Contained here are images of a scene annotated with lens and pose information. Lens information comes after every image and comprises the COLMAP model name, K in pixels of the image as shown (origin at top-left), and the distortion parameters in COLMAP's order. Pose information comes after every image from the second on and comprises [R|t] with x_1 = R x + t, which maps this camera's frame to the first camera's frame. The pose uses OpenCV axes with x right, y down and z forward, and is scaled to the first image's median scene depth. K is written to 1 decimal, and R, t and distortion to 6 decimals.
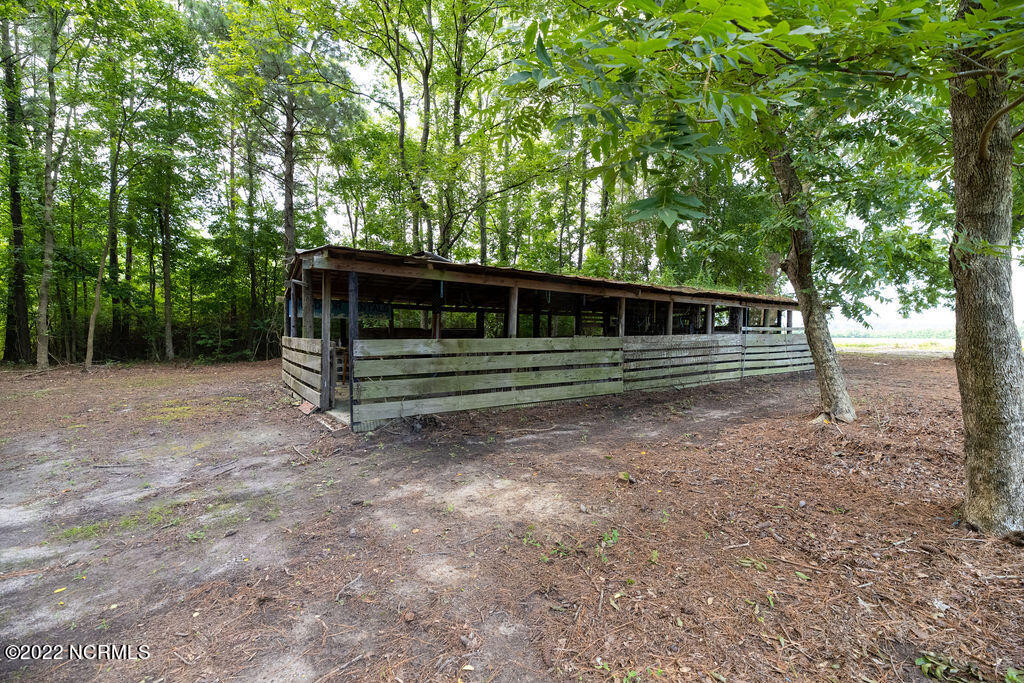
lens RADIAL K [[415.2, 0, 509.0], [0, 415.2, 339.2], [0, 0, 1]] dist [0.008185, -0.007415]
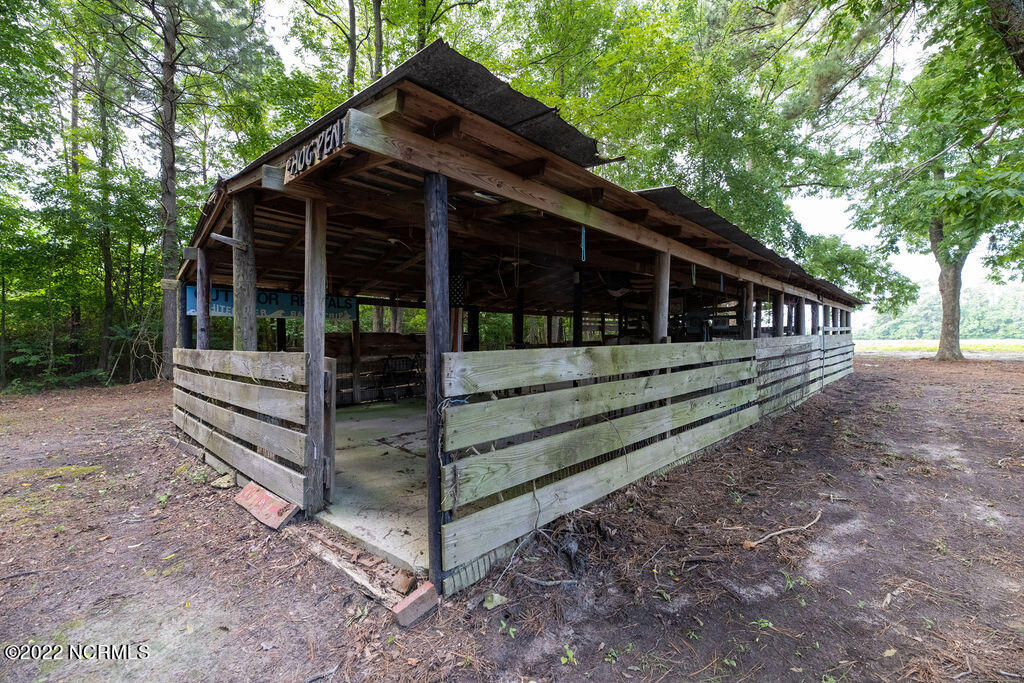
lens RADIAL K [[415.2, 0, 509.2], [0, 415.2, 339.4], [0, 0, 1]] dist [0.008185, -0.007415]
pose [[0.975717, -0.013553, 0.218616, -0.220650], [0.017440, 0.999722, -0.015857, -0.002081], [-0.218340, 0.019285, 0.975682, 0.340911]]
